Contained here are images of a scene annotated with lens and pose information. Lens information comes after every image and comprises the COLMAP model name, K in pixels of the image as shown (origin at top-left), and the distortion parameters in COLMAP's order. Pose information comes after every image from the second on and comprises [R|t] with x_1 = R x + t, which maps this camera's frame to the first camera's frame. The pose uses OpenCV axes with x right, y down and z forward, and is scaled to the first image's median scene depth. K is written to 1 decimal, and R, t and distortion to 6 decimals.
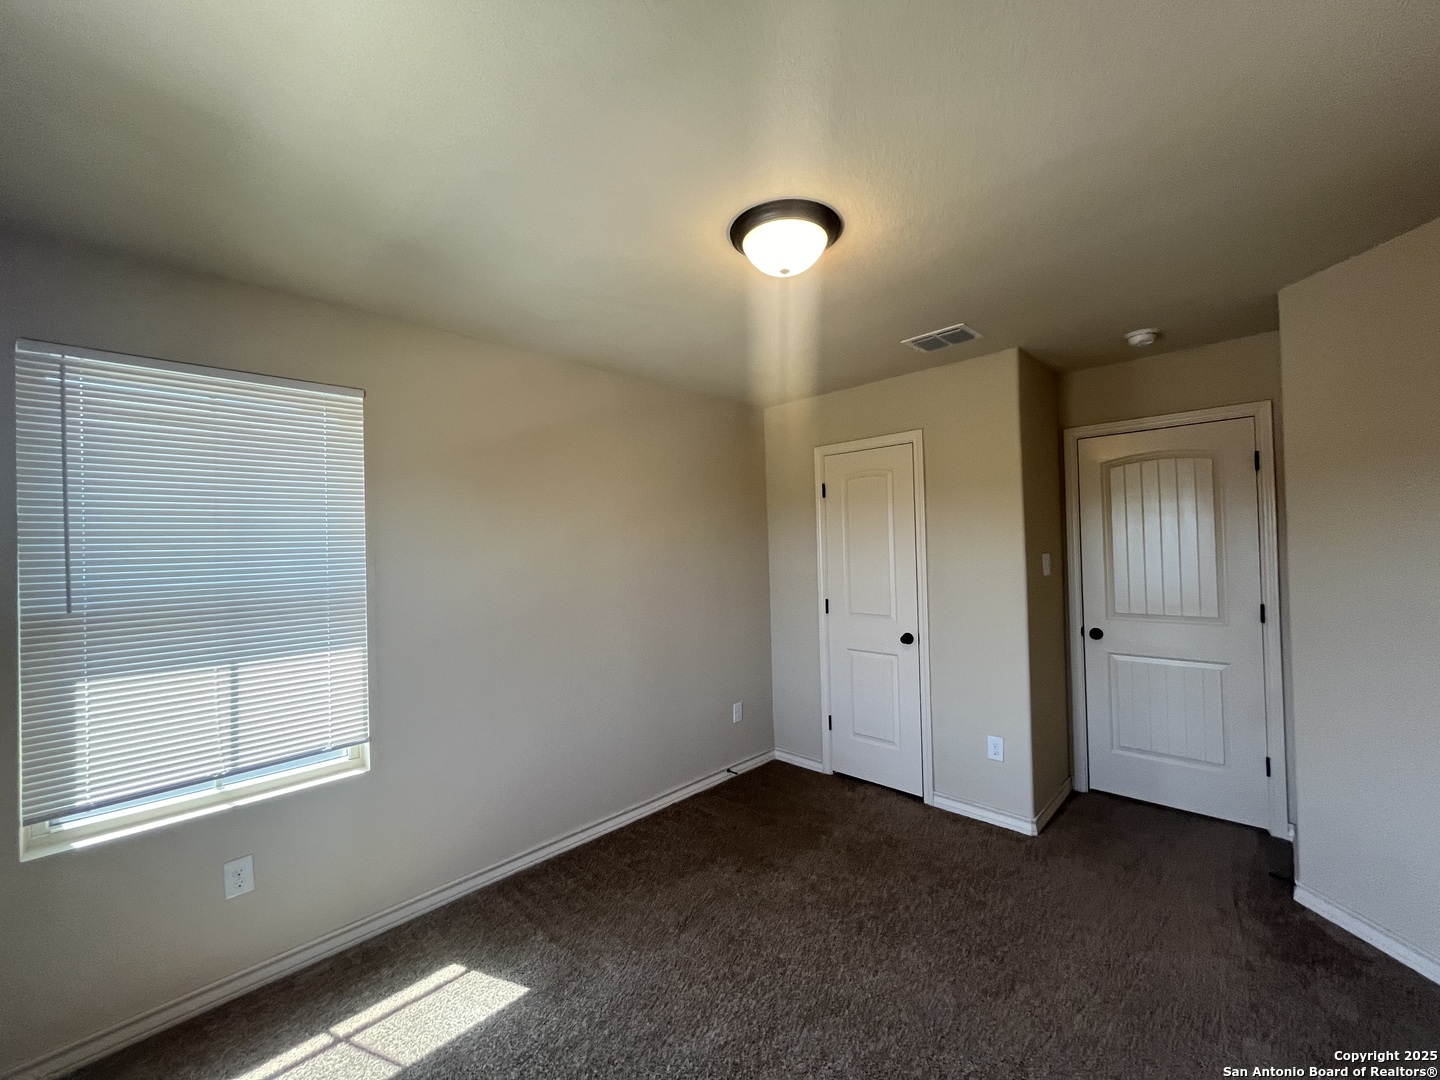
lens RADIAL K [[539.6, 0, 715.3], [0, 539.6, 545.6], [0, 0, 1]] dist [-0.000905, -0.000243]
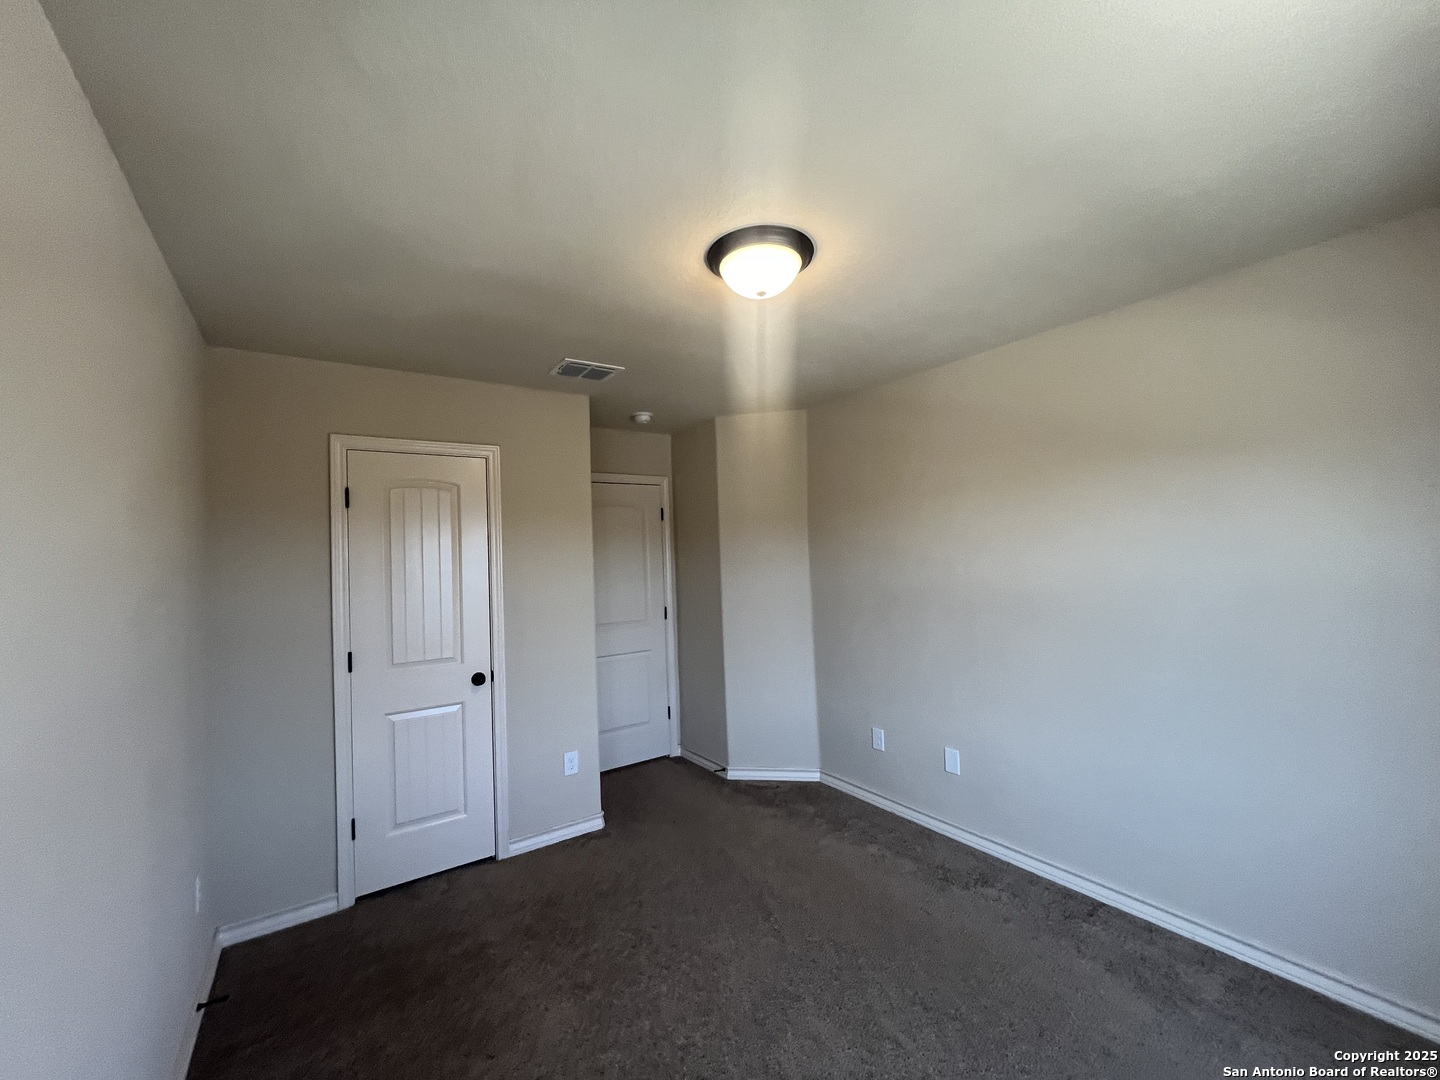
lens RADIAL K [[564.3, 0, 693.4], [0, 564.3, 542.8], [0, 0, 1]] dist [-0.003446, -0.000187]
pose [[0.252723, 0.043914, 0.966542, -0.506639], [0.028429, 0.998201, -0.052786, 0.011824], [-0.967121, 0.040818, 0.251019, 0.479793]]
